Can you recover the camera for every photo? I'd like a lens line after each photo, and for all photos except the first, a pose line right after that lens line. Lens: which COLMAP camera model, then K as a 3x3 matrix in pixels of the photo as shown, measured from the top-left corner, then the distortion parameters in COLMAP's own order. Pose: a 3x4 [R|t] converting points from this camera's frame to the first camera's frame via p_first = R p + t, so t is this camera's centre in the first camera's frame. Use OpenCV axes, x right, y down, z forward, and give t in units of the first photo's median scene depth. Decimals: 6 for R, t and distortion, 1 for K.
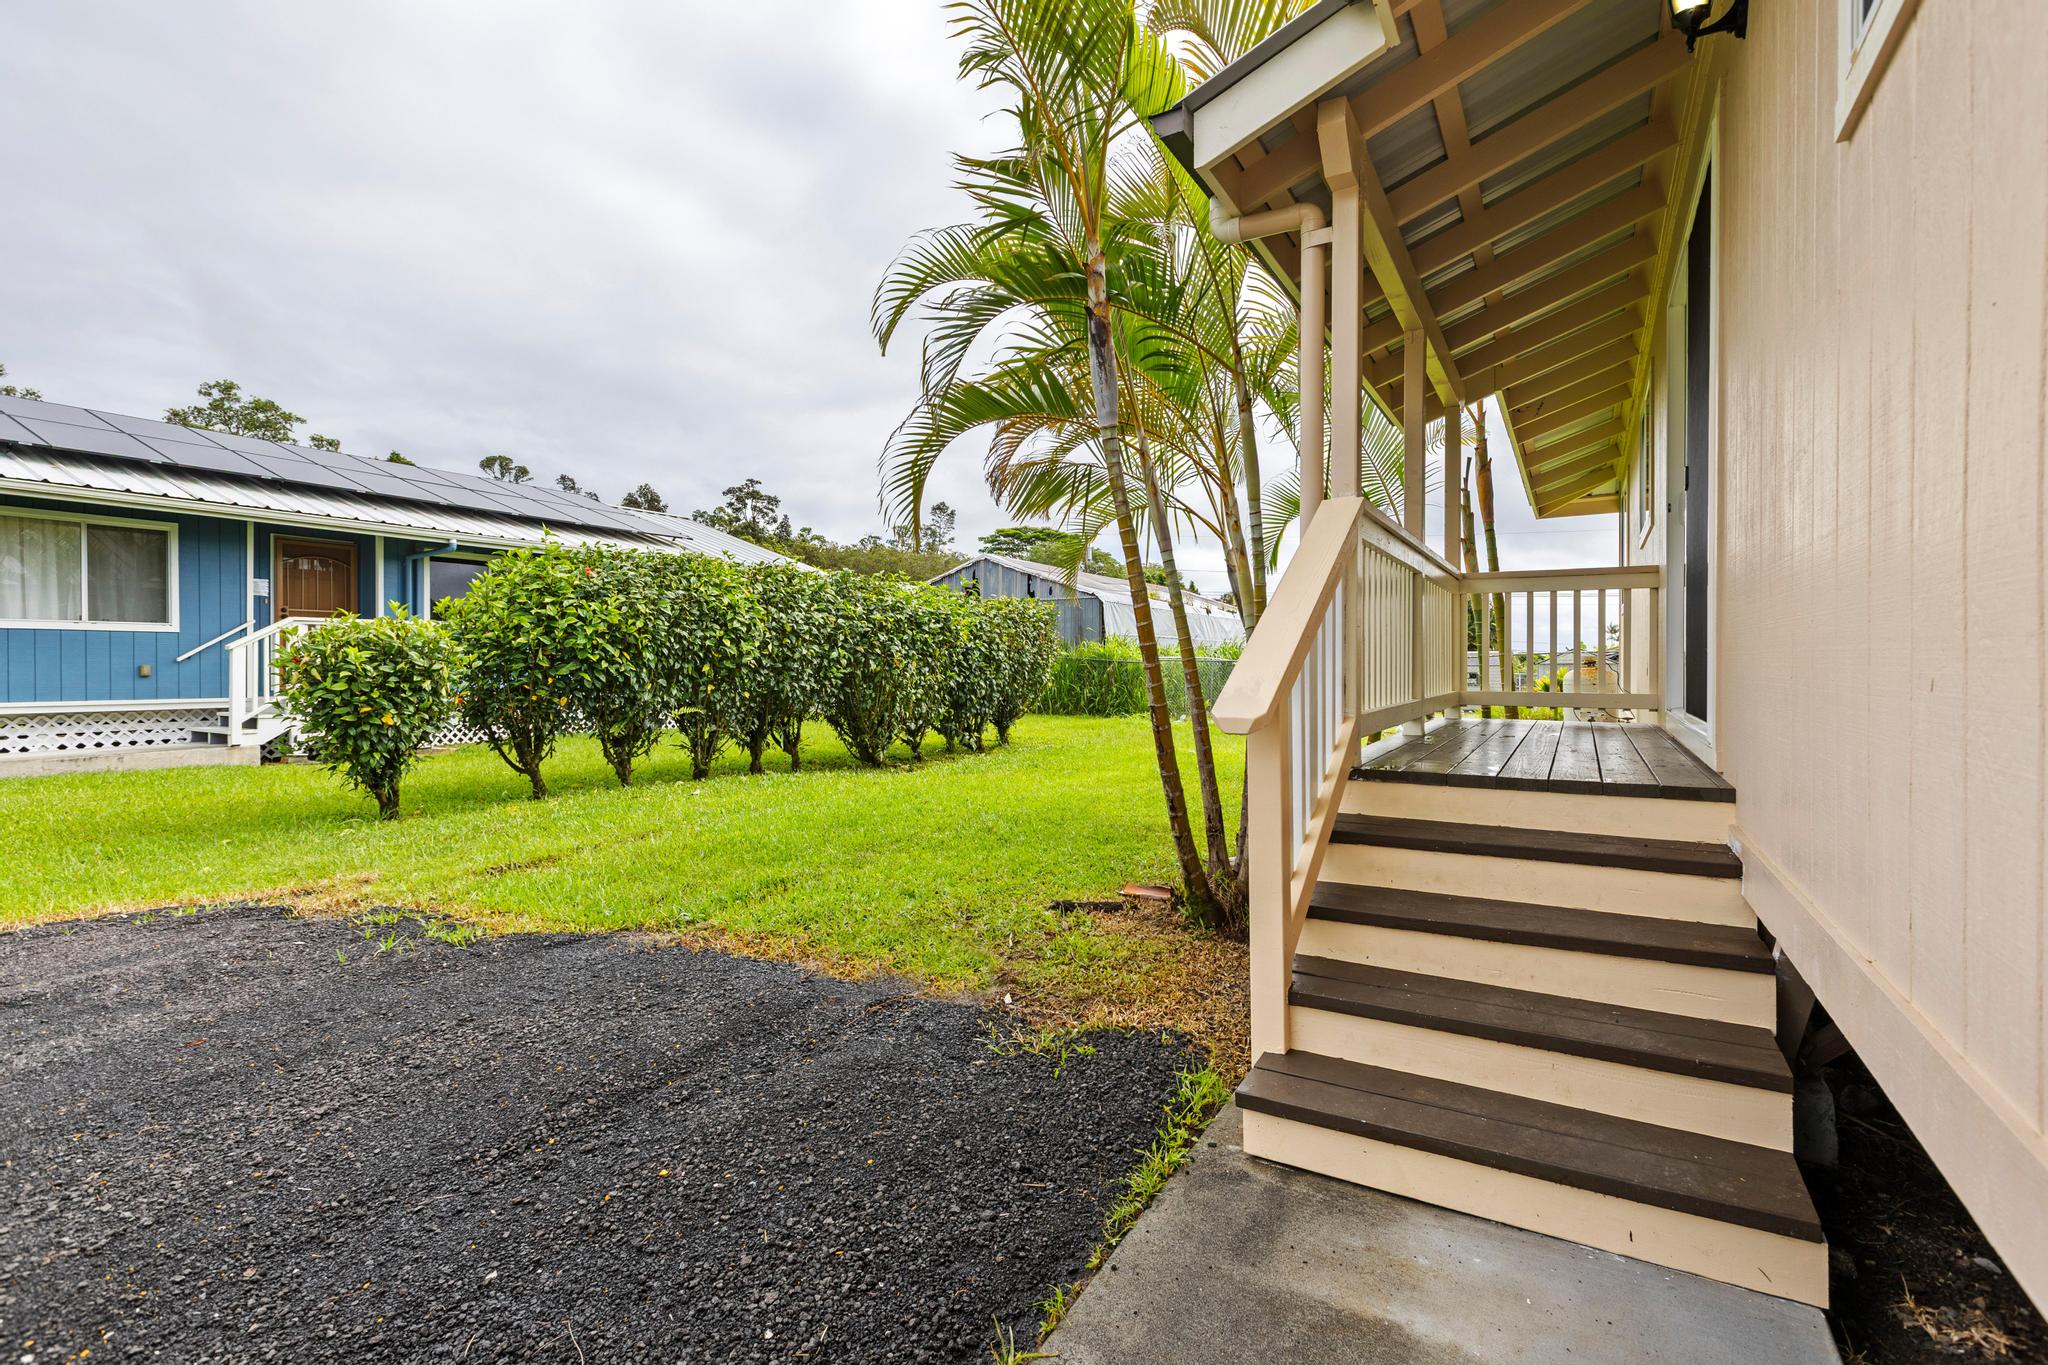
lens RADIAL K [[919.3, 0, 1027.3], [0, 919.3, 679.1], [0, 0, 1]] dist [-0.004430, -0.003227]
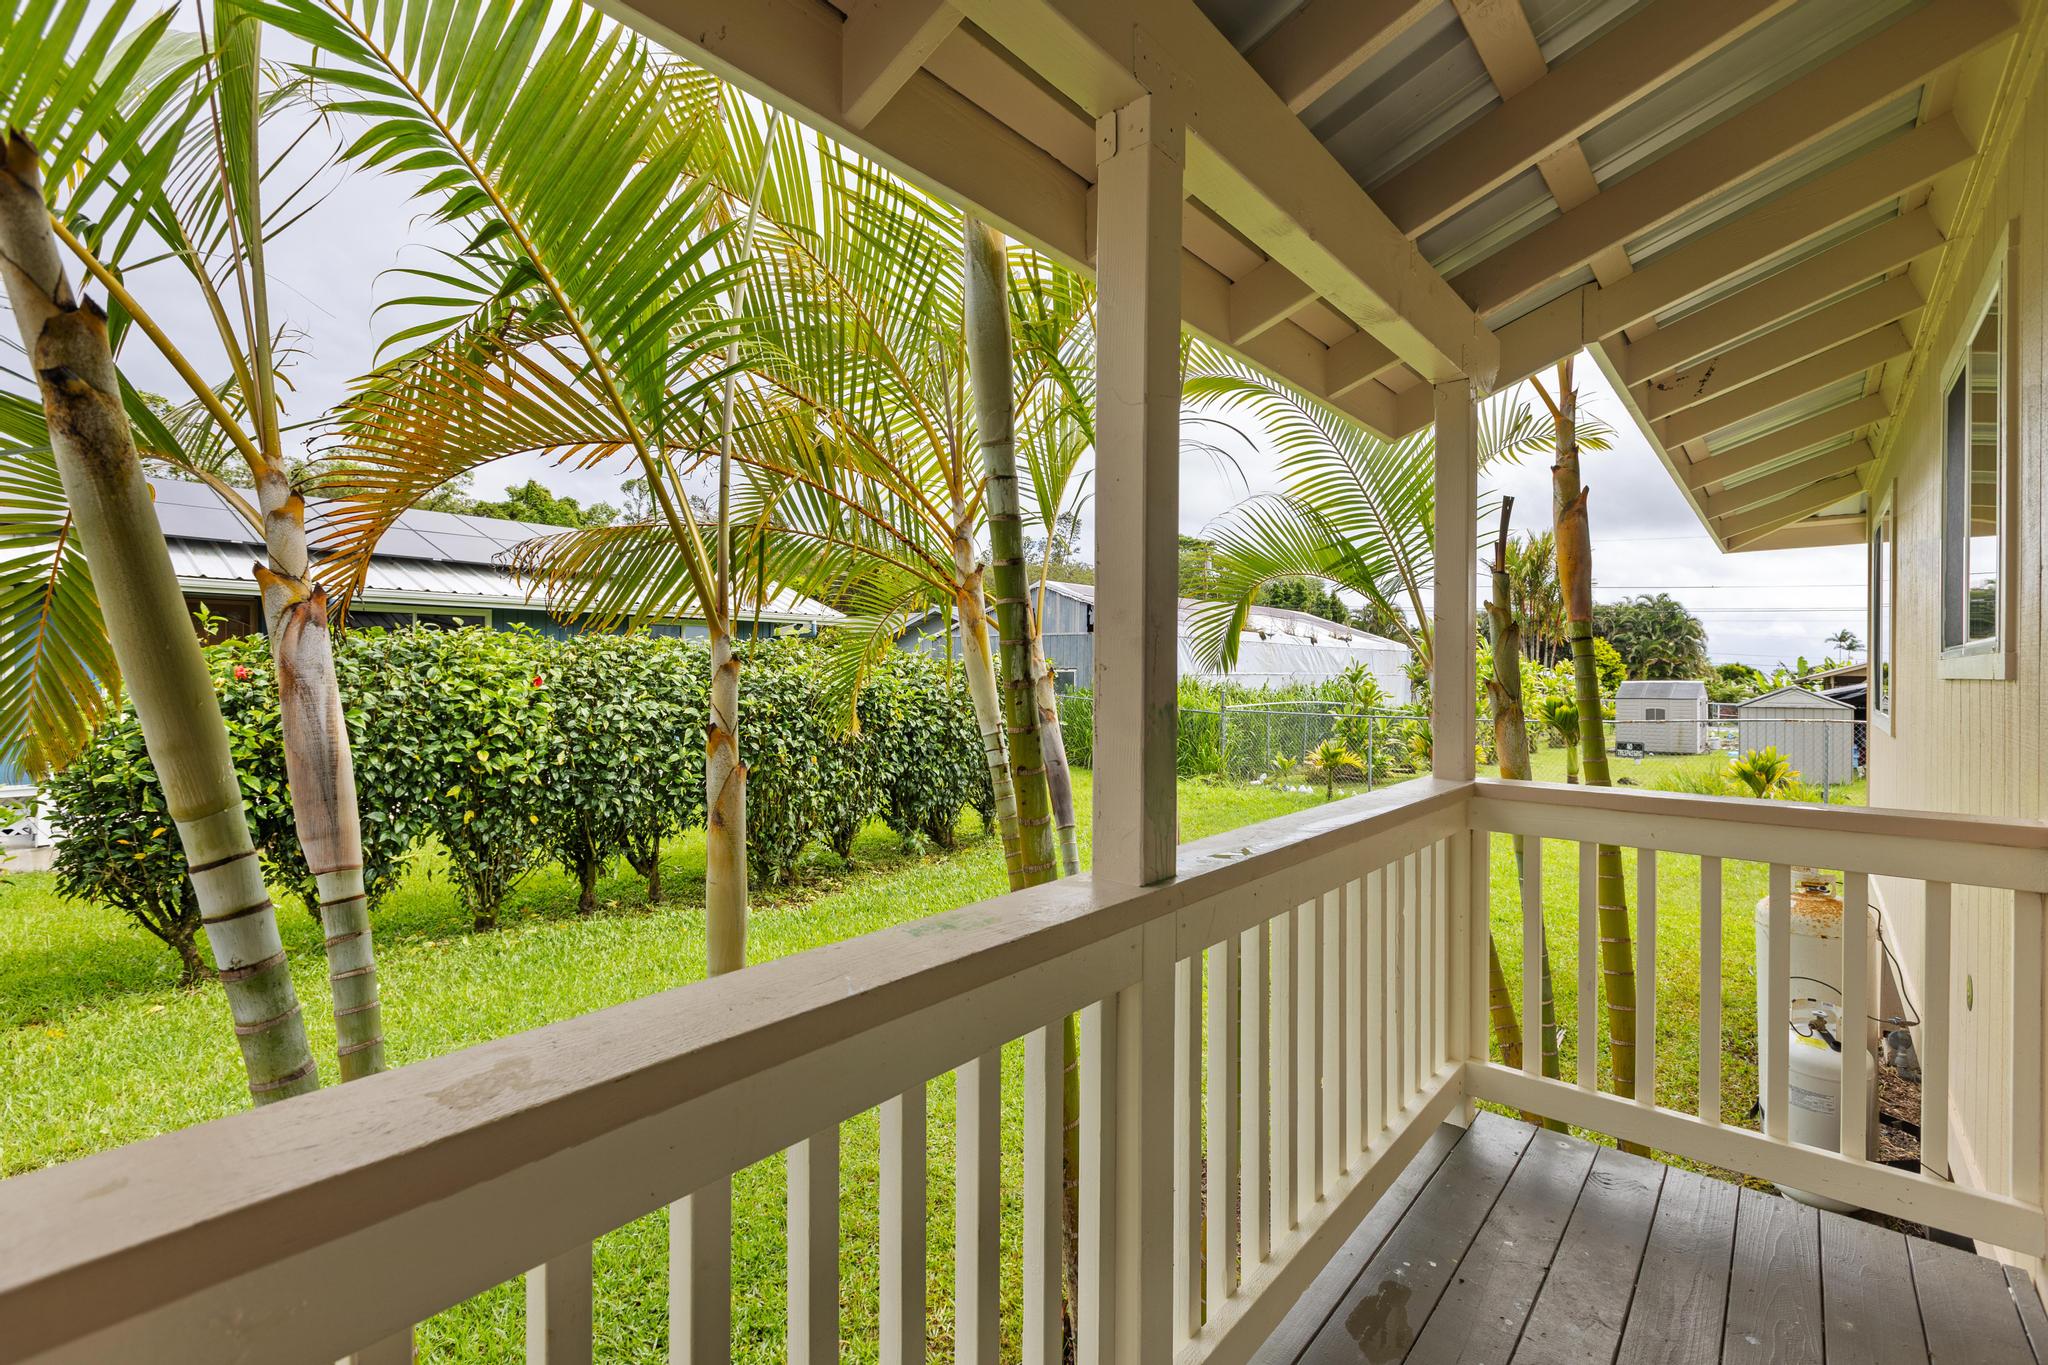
lens RADIAL K [[919.3, 0, 1024.2], [0, 919.3, 671.7], [0, 0, 1]] dist [-0.004430, -0.003227]
pose [[0.986910, 0.003288, -0.161239, 0.188193], [-0.005530, 0.999894, -0.013458, -0.087531], [0.161178, 0.014174, 0.986824, 0.309760]]
